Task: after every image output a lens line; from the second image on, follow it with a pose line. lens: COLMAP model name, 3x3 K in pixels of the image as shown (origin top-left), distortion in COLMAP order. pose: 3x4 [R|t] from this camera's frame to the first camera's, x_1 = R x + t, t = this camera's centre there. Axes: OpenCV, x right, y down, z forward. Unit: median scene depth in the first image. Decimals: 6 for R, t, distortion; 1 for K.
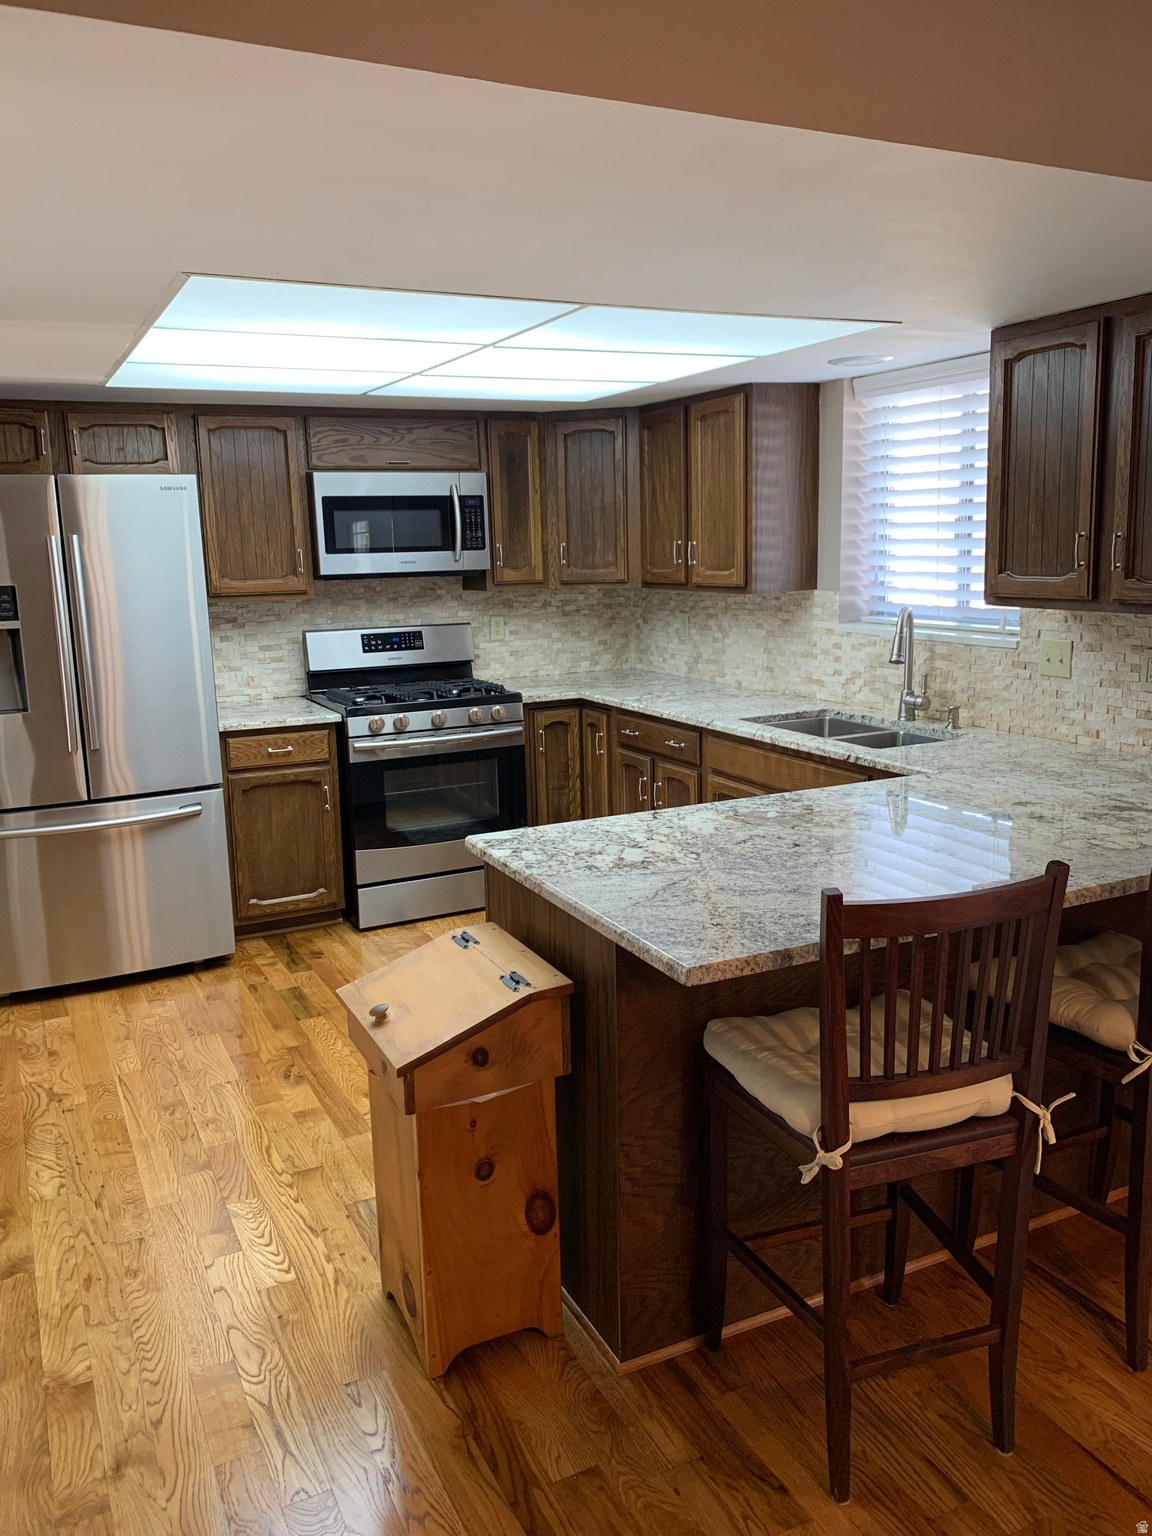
lens RADIAL K [[1180.3, 0, 573.7], [0, 1180.3, 758.6], [0, 0, 1]] dist [0.045762, -0.049361]
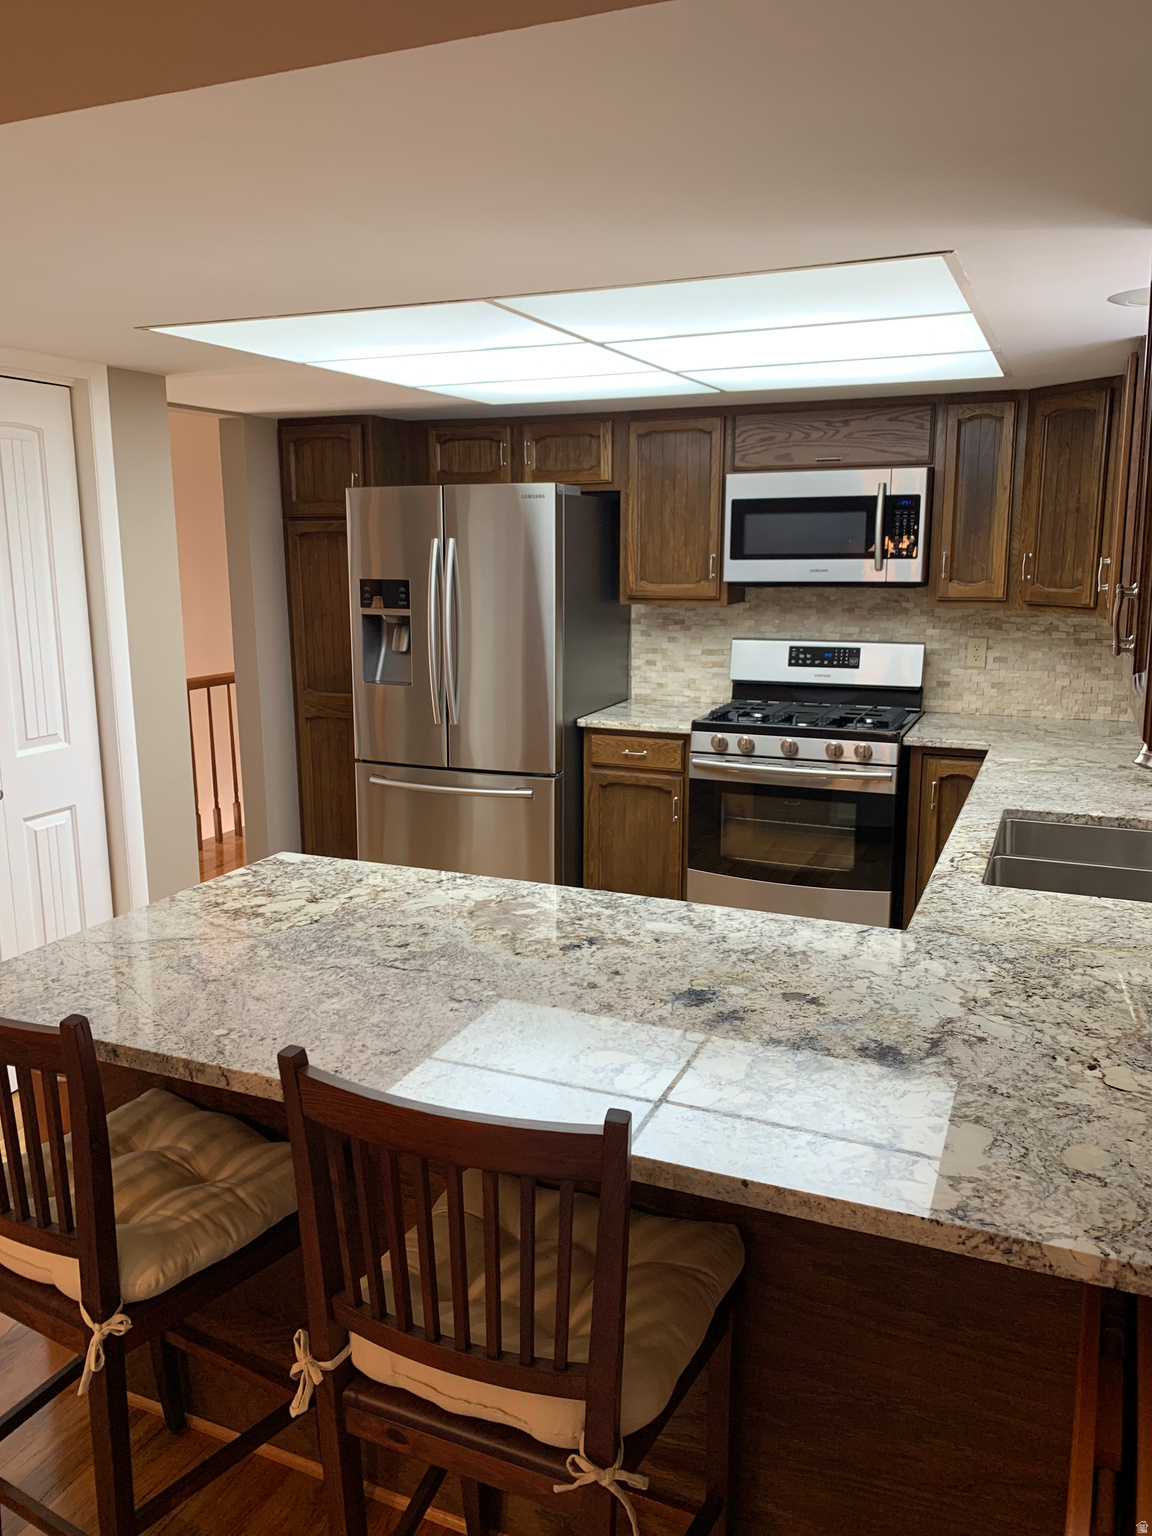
lens RADIAL K [[1180.3, 0, 570.7], [0, 1180.3, 776.8], [0, 0, 1]] dist [0.045762, -0.049361]
pose [[0.644879, 0.171731, -0.744742, 0.438355], [-0.148664, 0.984003, 0.098173, -0.072593], [0.749687, 0.047407, 0.660092, 0.271452]]
